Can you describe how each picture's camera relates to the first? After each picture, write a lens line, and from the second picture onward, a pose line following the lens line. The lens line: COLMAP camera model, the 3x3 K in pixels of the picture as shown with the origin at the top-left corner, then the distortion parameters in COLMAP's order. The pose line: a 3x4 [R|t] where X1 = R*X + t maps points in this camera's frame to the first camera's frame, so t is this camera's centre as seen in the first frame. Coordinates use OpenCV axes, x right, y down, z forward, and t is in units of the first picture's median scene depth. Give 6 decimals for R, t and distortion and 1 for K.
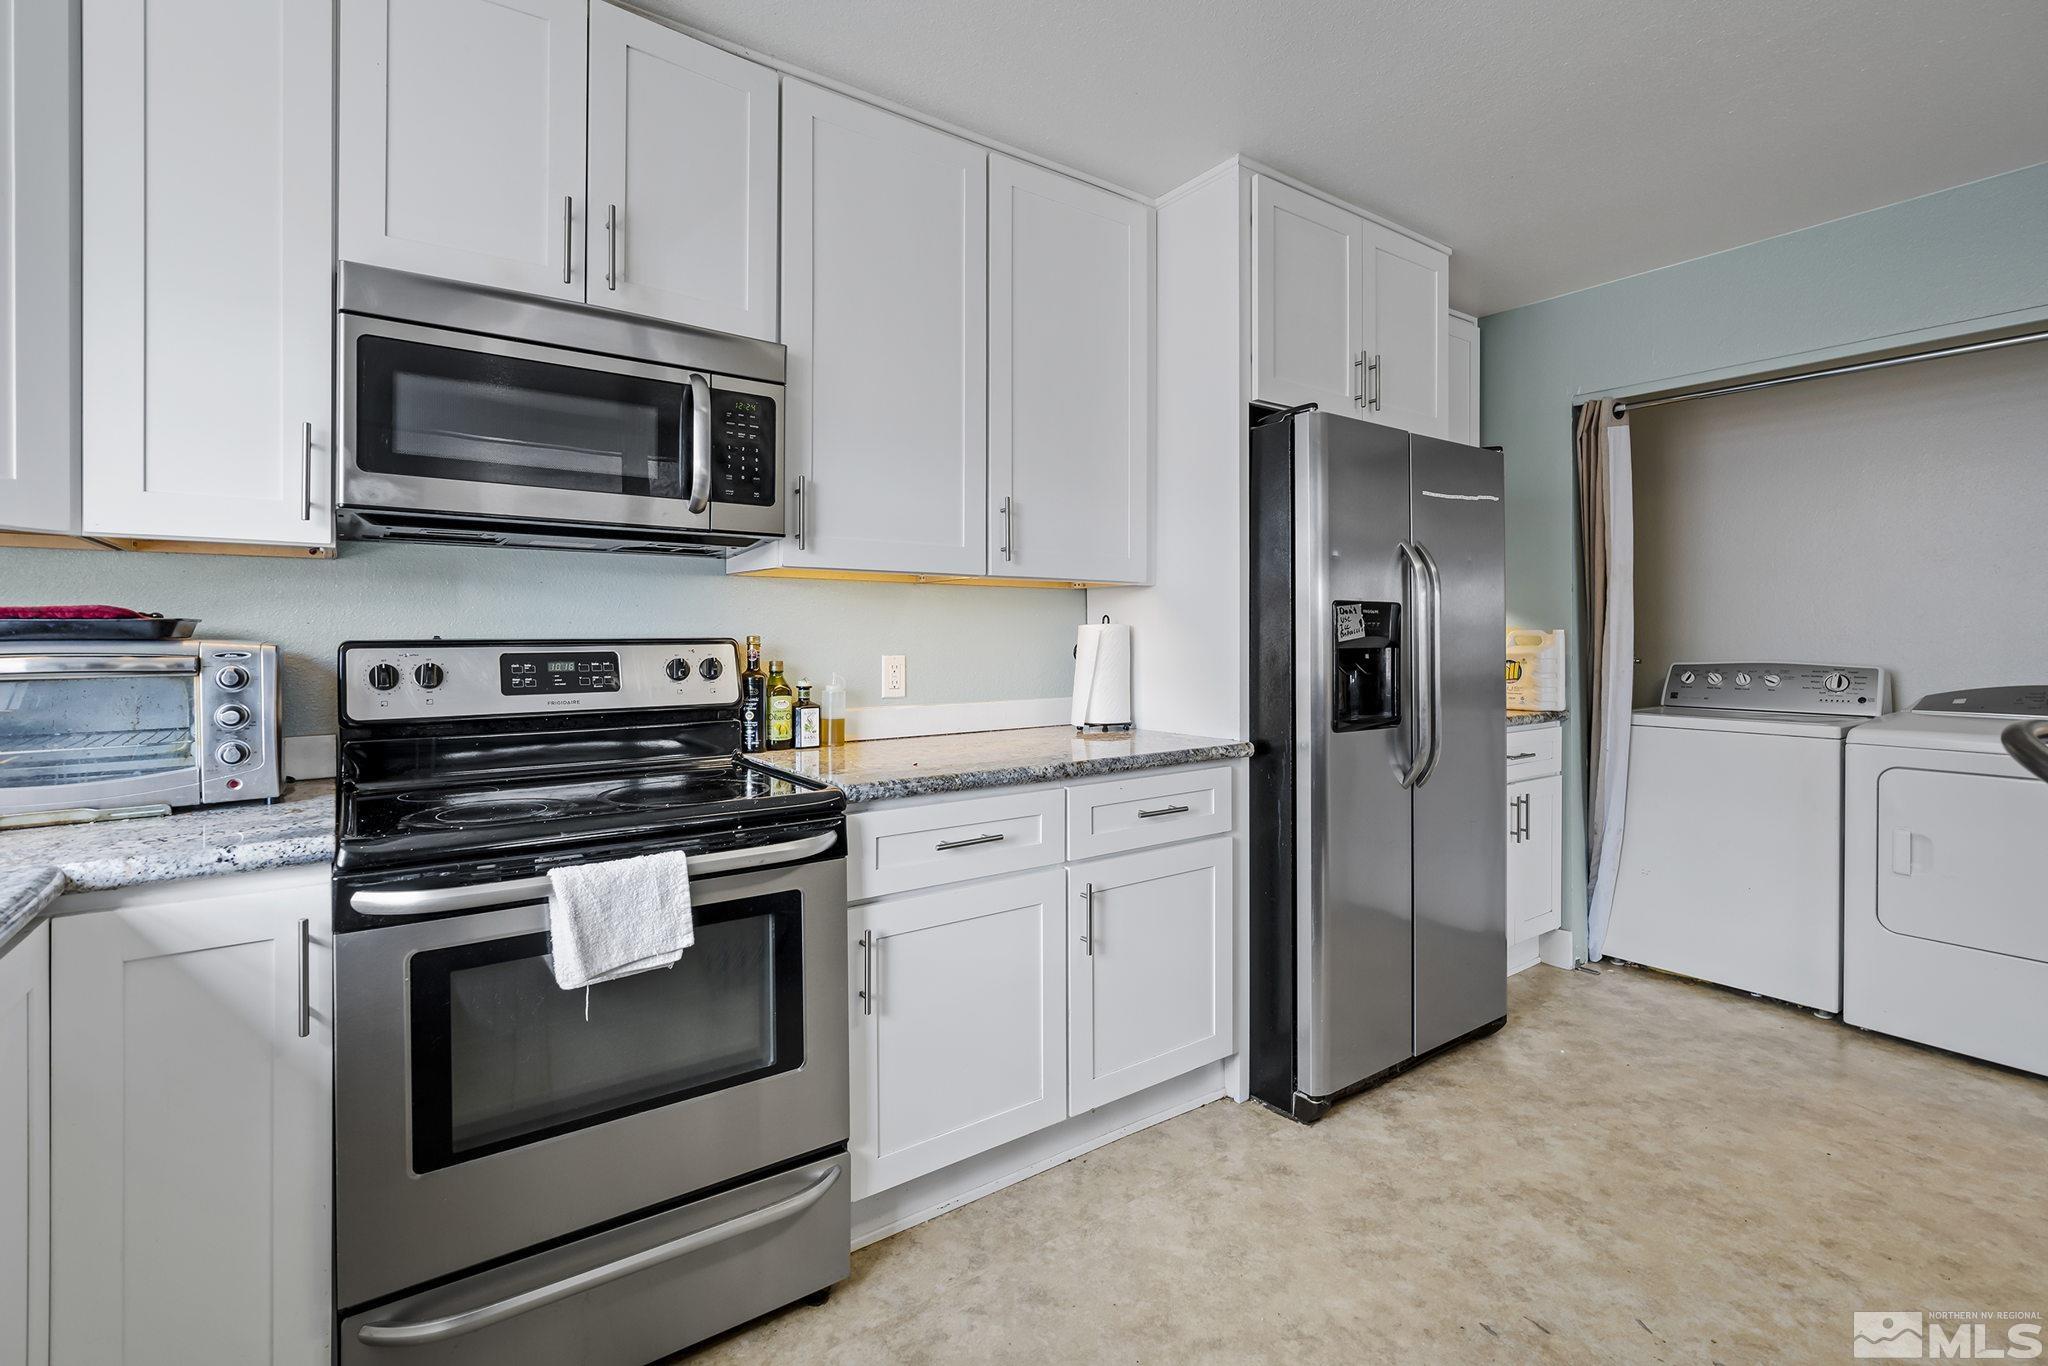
lens RADIAL K [[940.9, 0, 1024.2], [0, 940.9, 637.9], [0, 0, 1]] dist [0.001697, 0.000485]
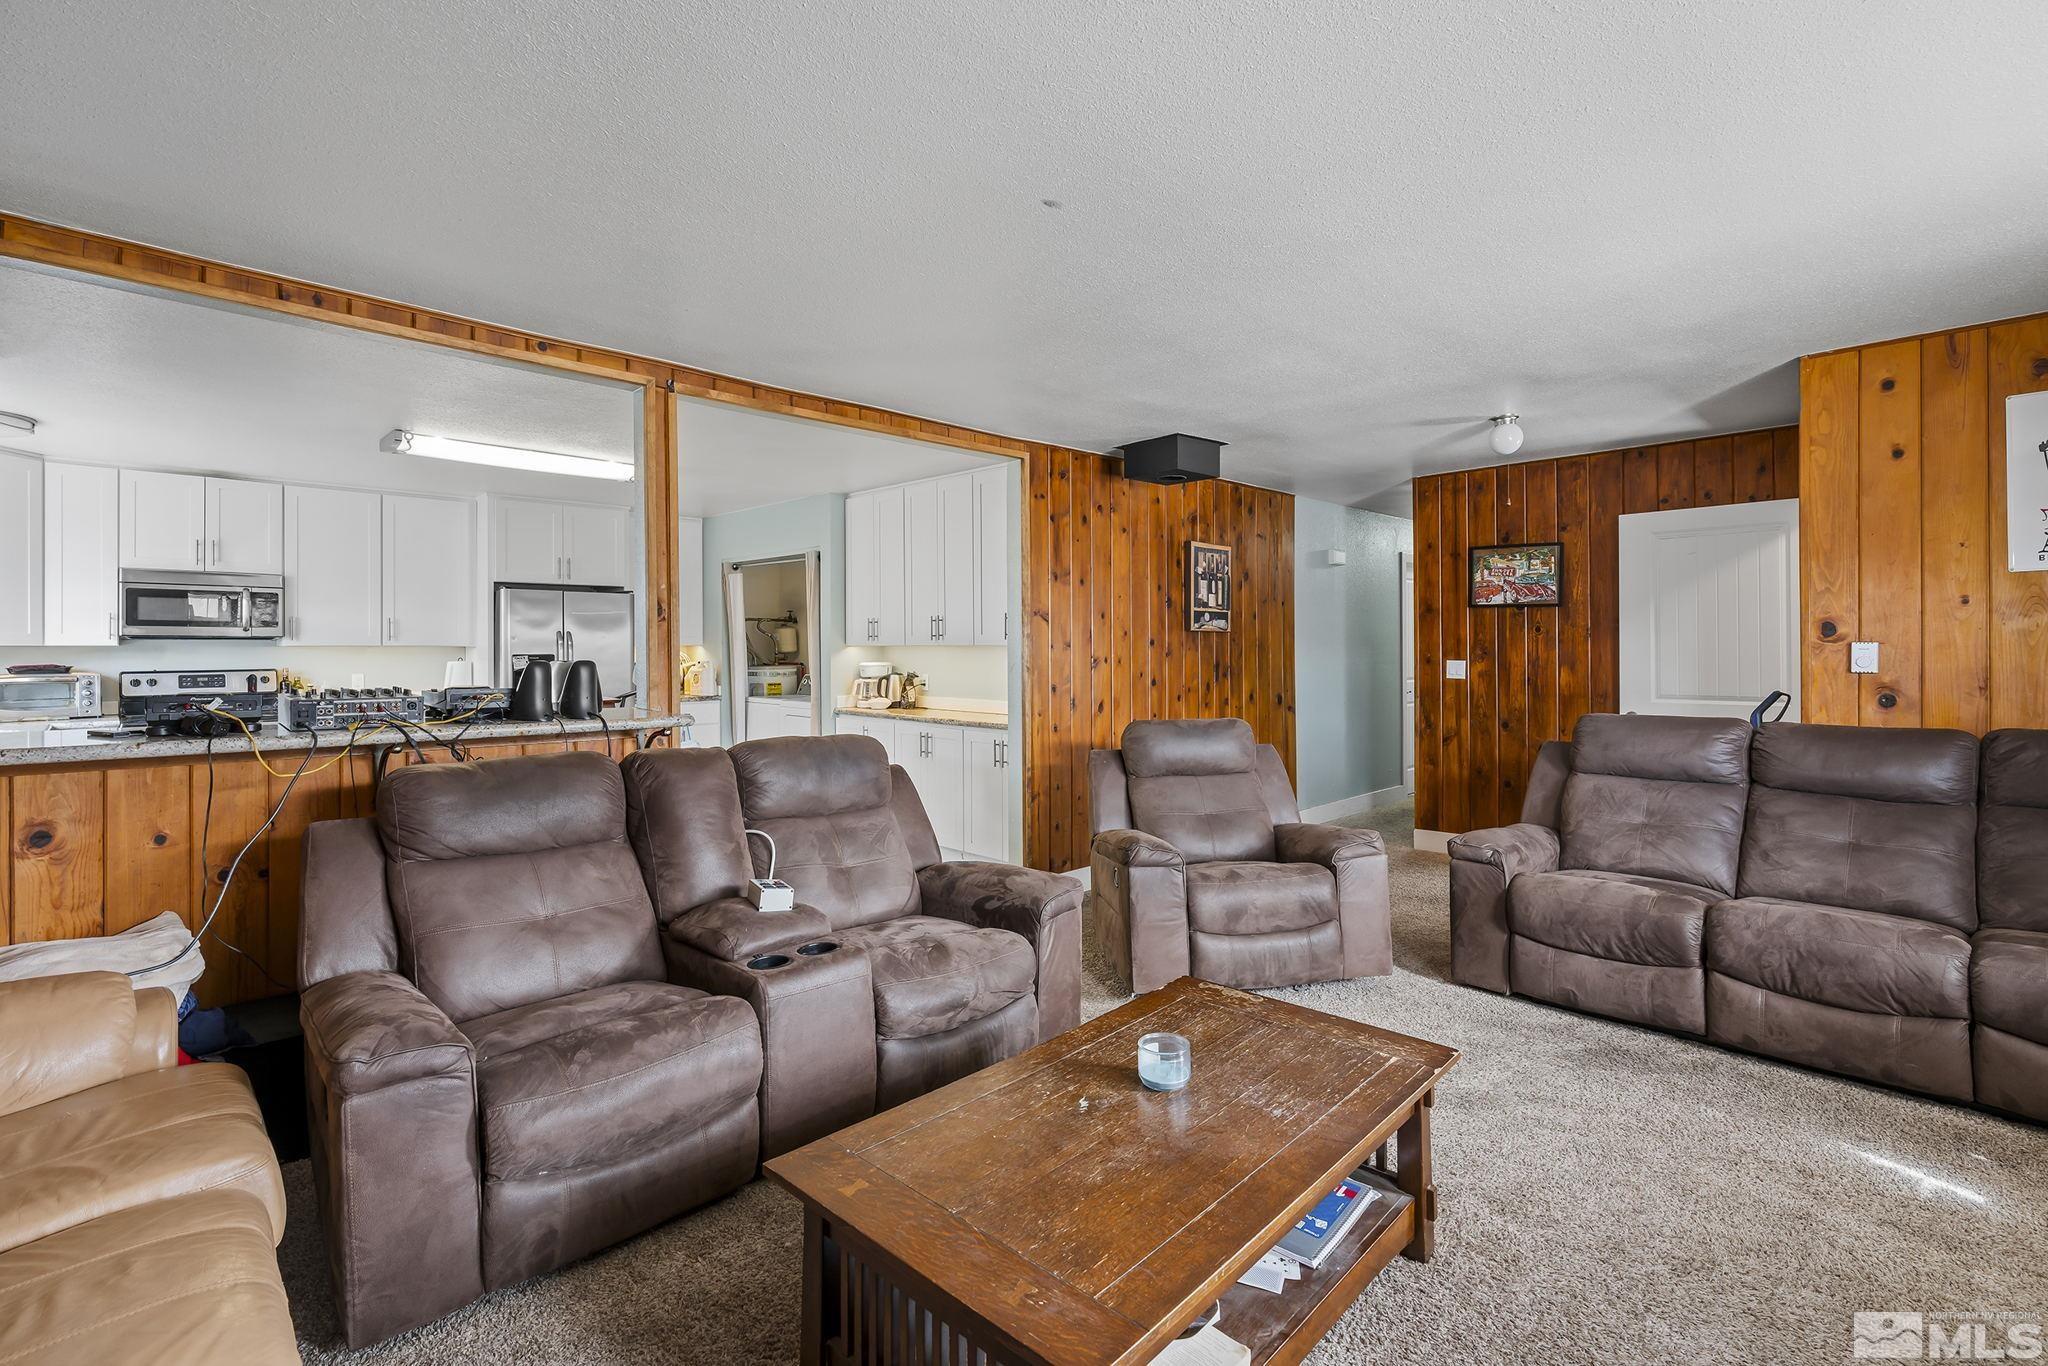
lens RADIAL K [[940.9, 0, 1033.4], [0, 940.9, 638.7], [0, 0, 1]] dist [0.001697, 0.000485]
pose [[0.989872, 0.002306, 0.141946, 1.973420], [-0.001776, 0.999991, -0.003861, -0.106127], [-0.141953, 0.003570, 0.989867, -2.727038]]
